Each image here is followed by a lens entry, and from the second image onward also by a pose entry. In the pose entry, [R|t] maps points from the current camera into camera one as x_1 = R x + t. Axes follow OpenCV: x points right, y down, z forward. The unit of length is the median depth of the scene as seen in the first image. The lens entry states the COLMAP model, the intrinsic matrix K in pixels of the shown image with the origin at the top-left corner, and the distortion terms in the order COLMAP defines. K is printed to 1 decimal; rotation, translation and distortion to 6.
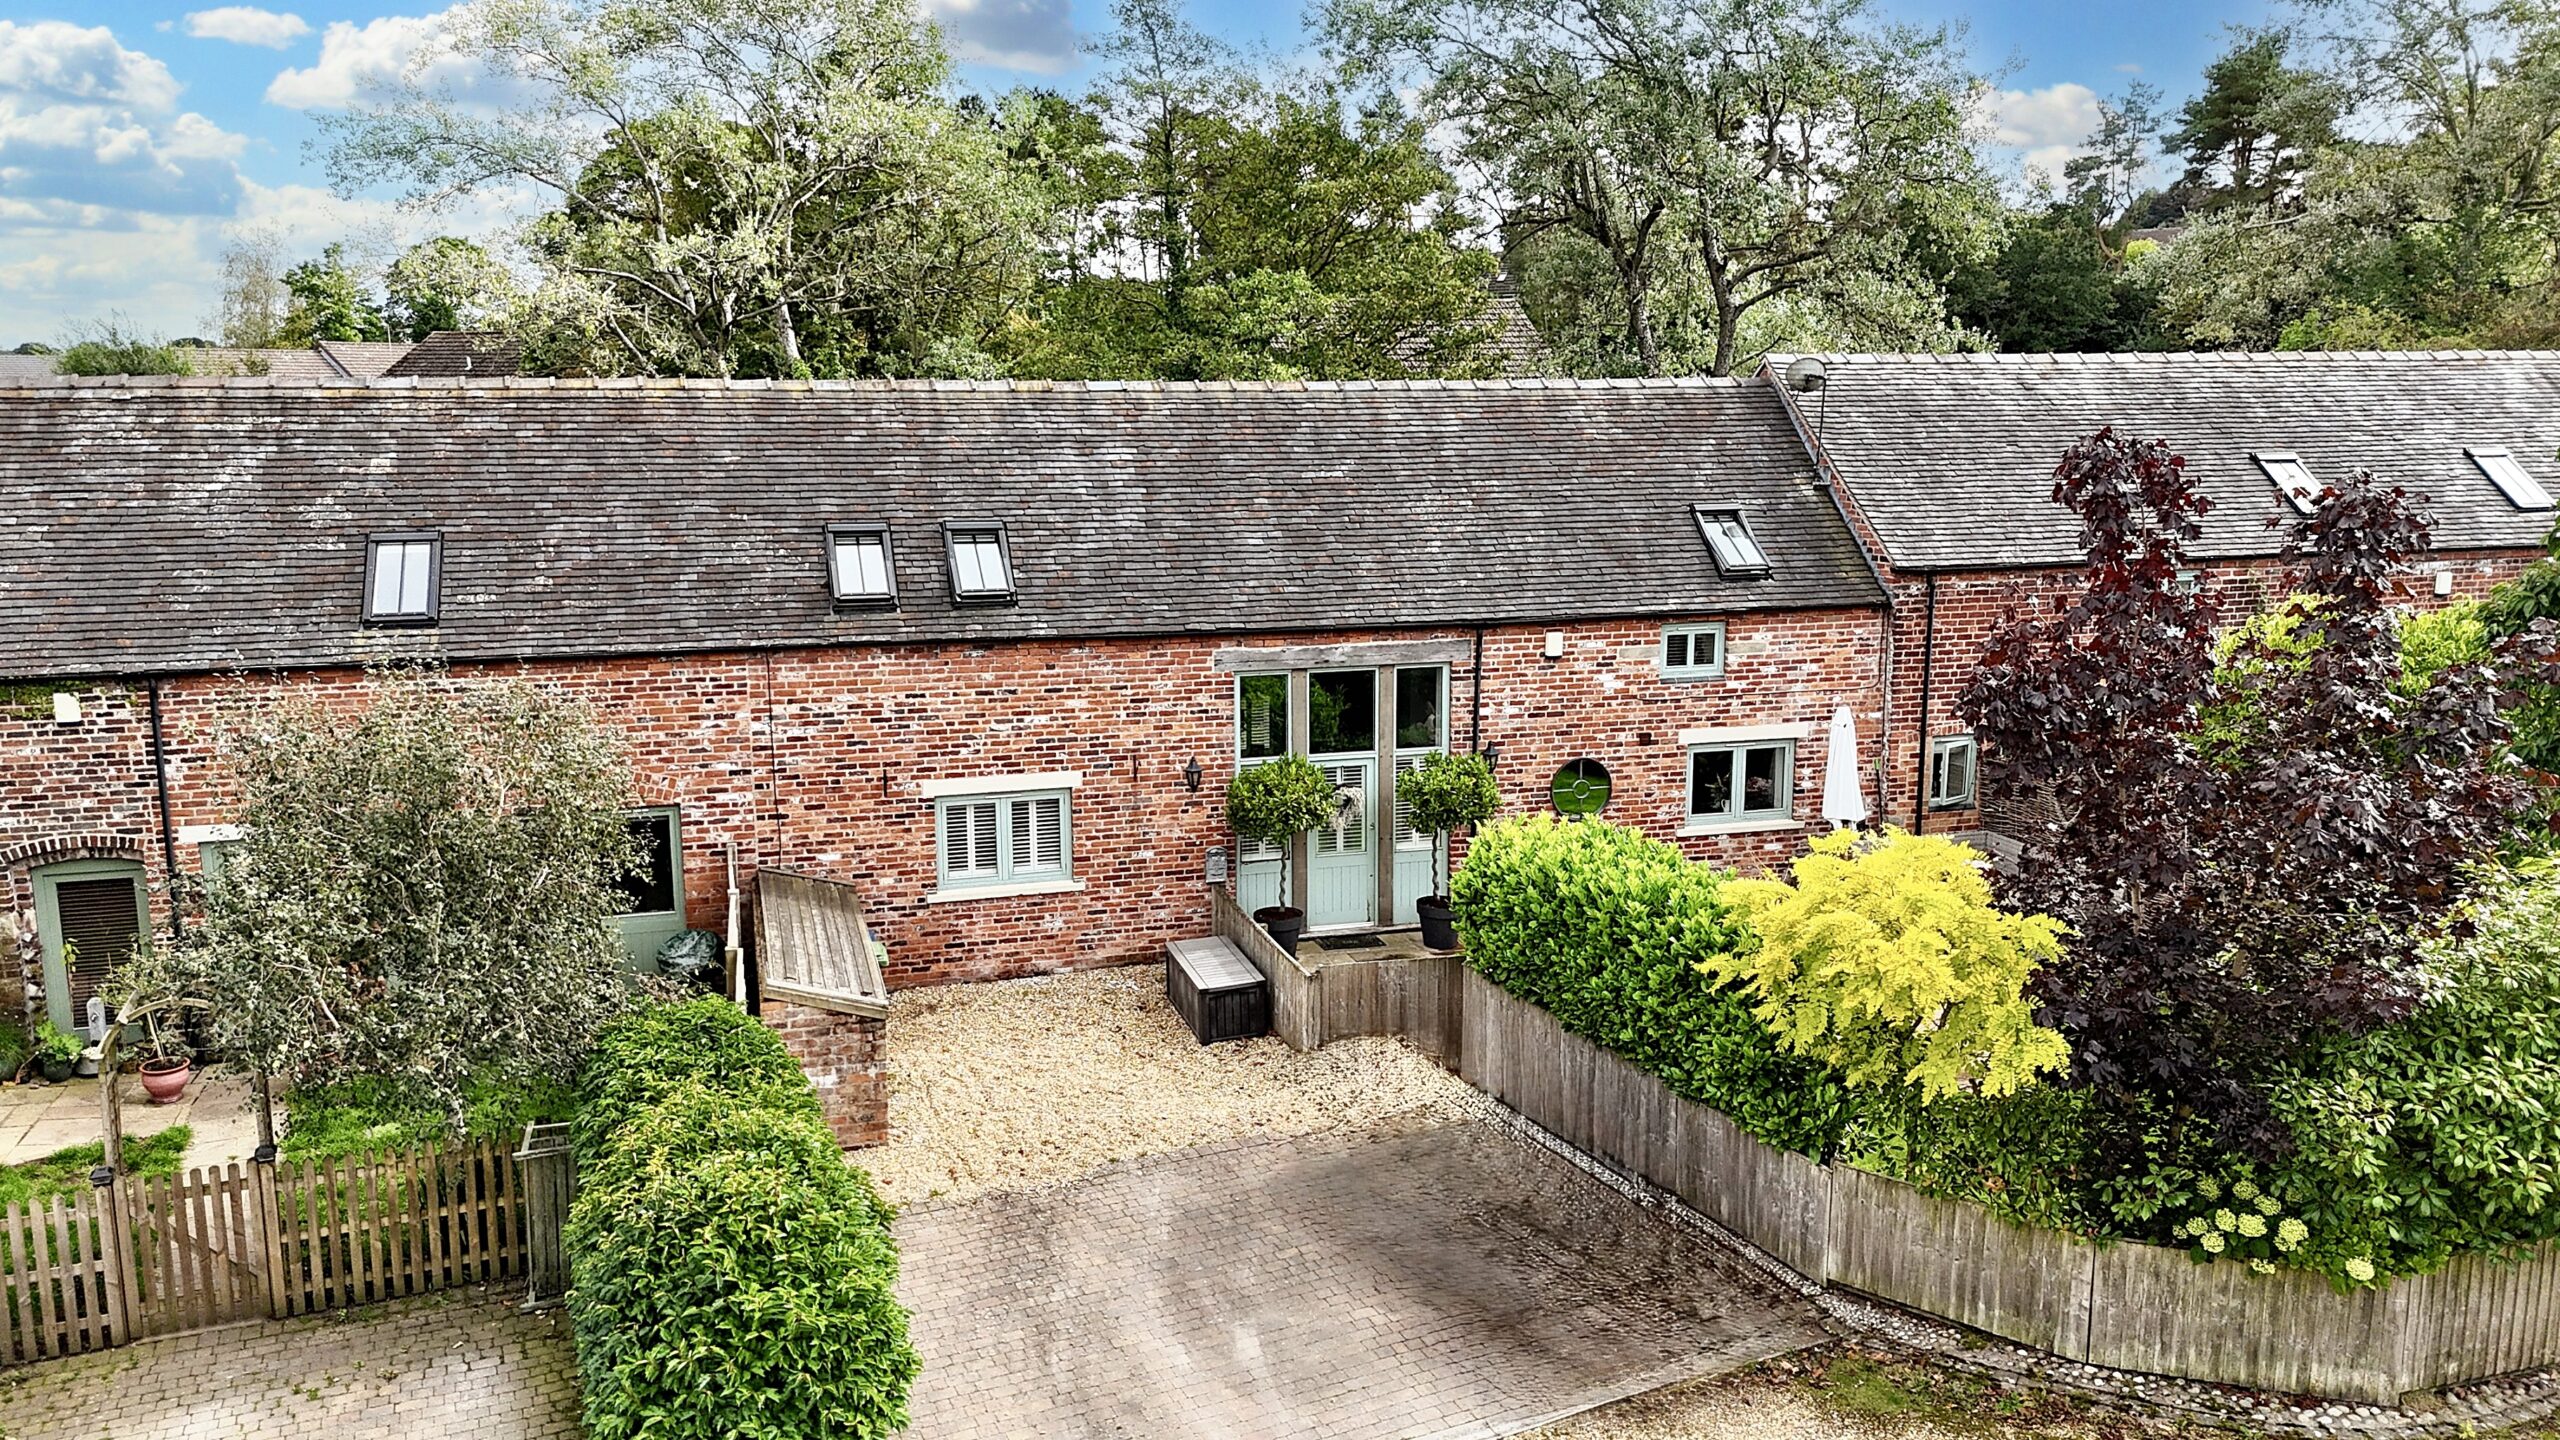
lens RADIAL K [[1812.7, 0, 1280.0], [0, 1812.7, 720.0], [0, 0, 1]] dist [0.000499, -0.000003]
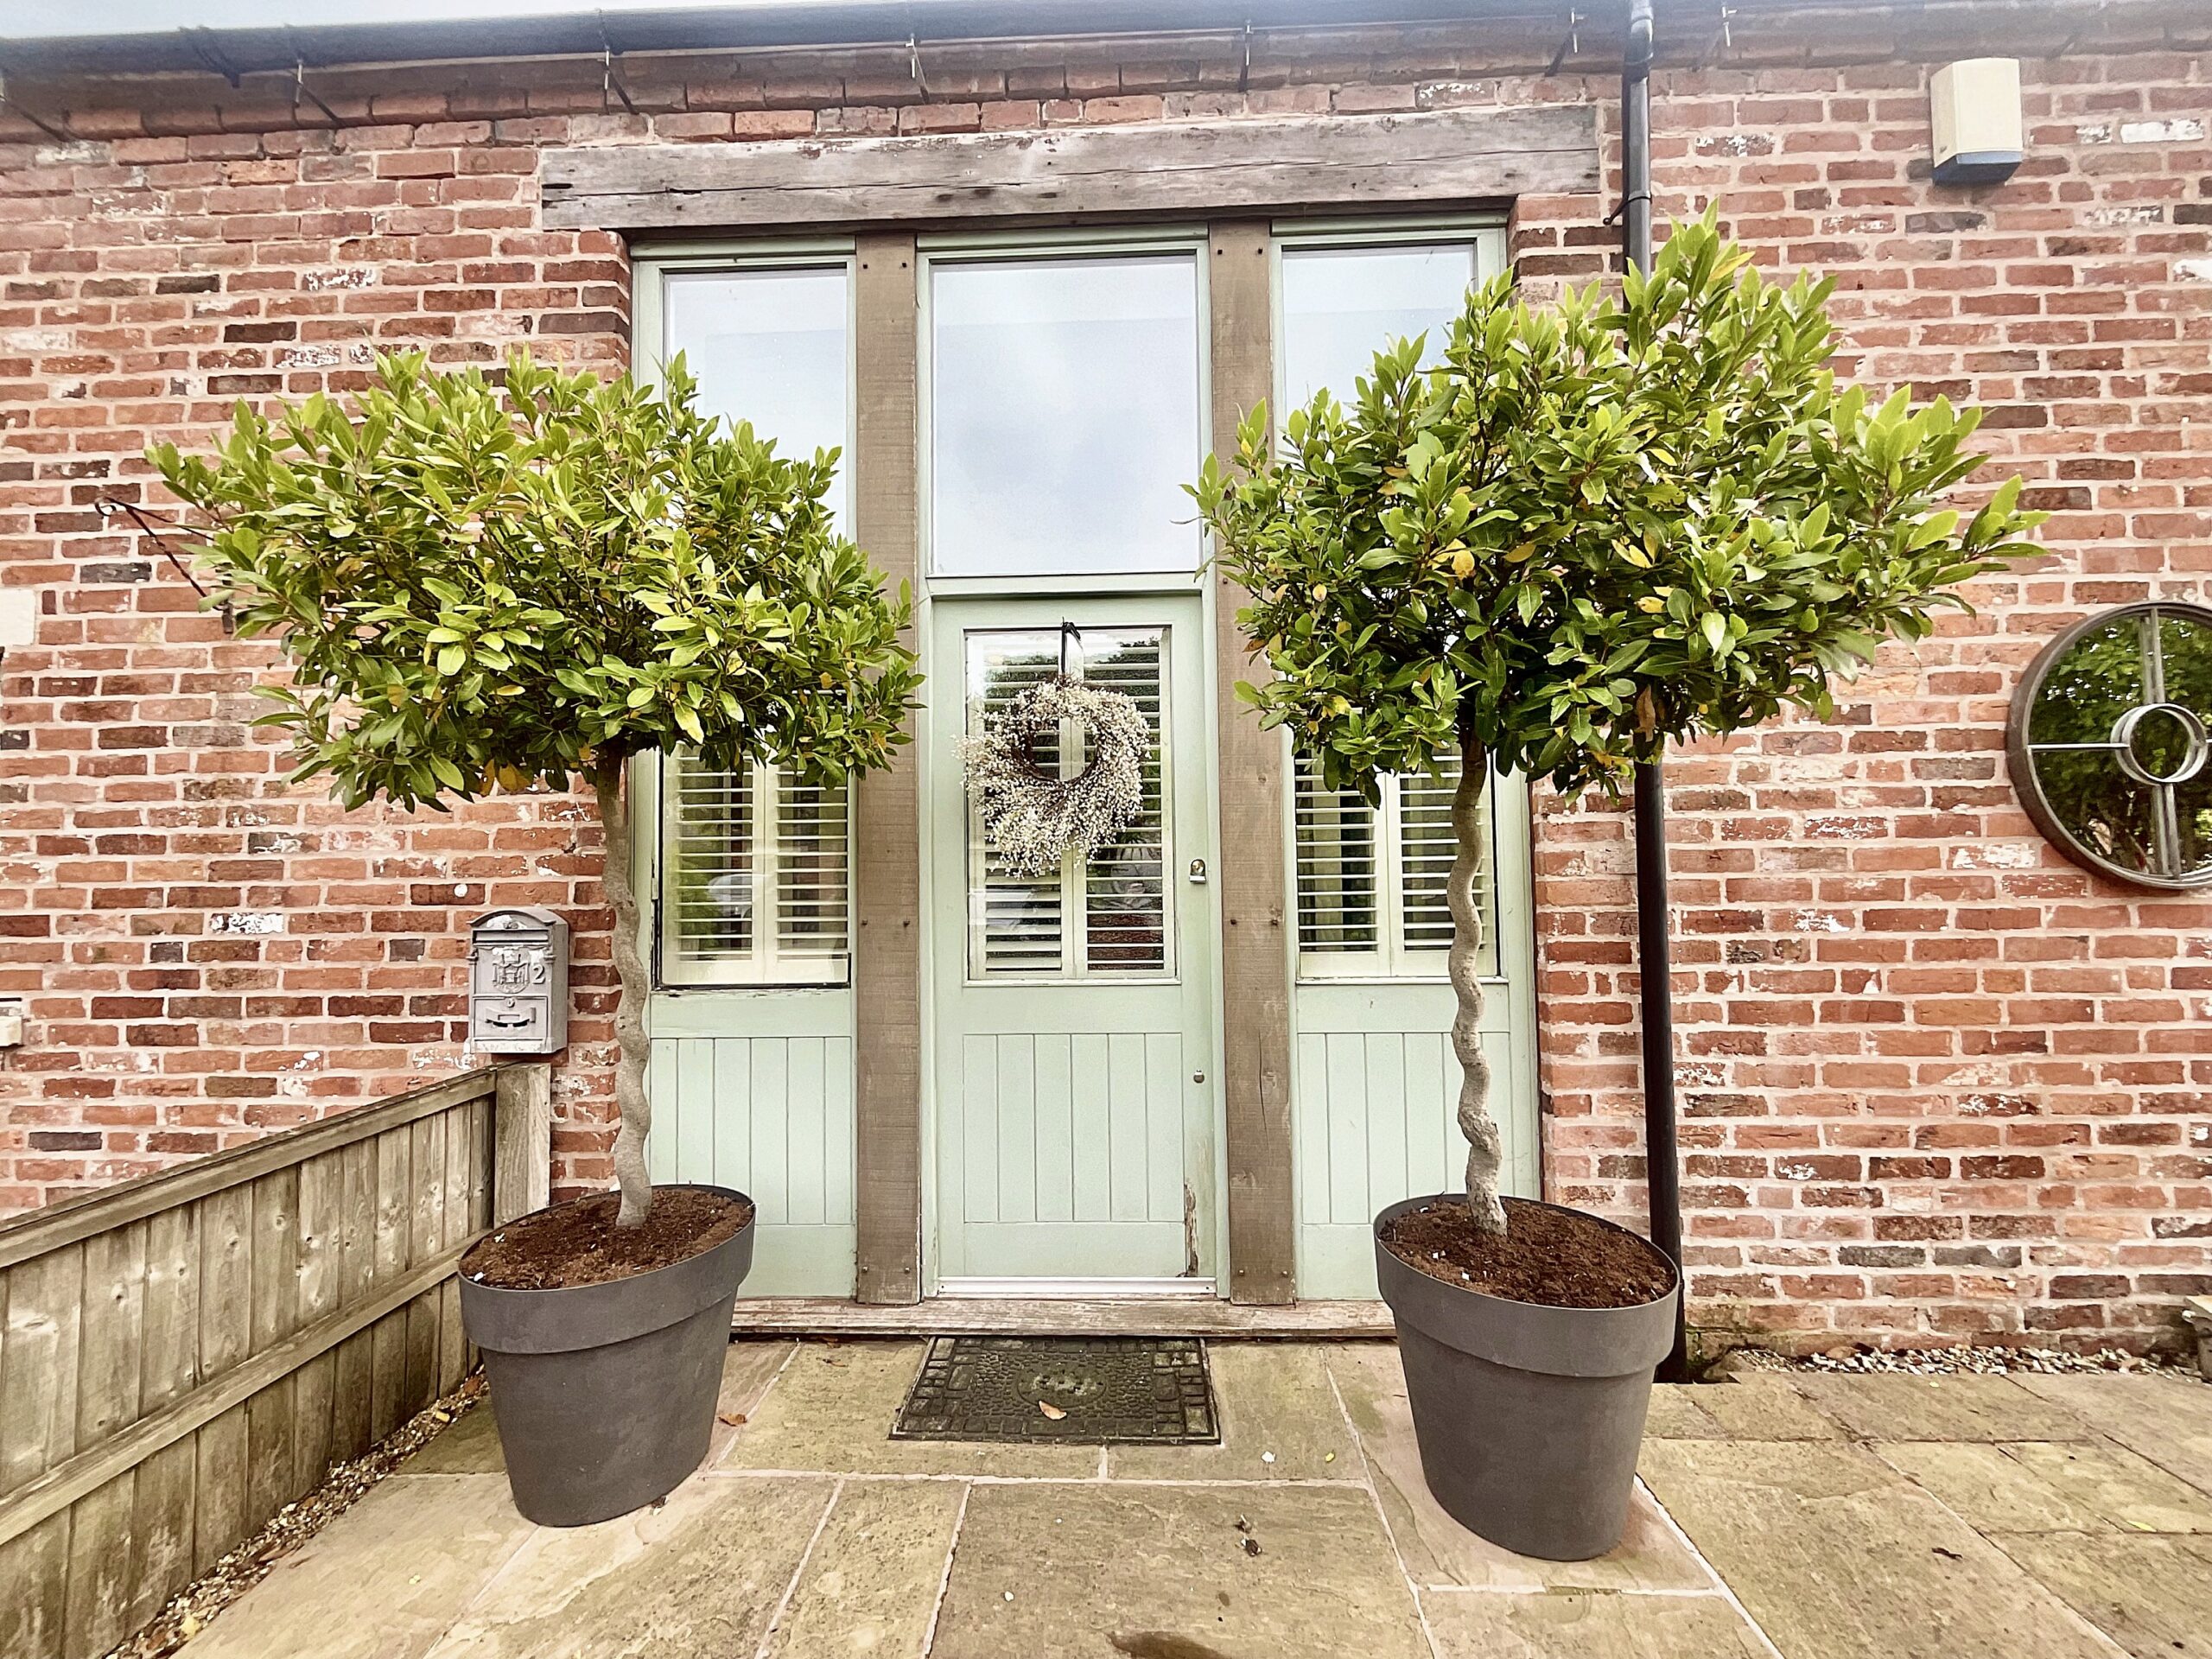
lens RADIAL K [[890.1, 0, 1109.9], [0, 890.1, 834.0], [0, 0, 1]] dist [-0.001016, -0.000112]
pose [[0.952045, -0.021224, -0.305221, 0.077771], [-0.044698, 0.977240, -0.207376, 0.079923], [0.302675, 0.211074, 0.929428, 0.887483]]
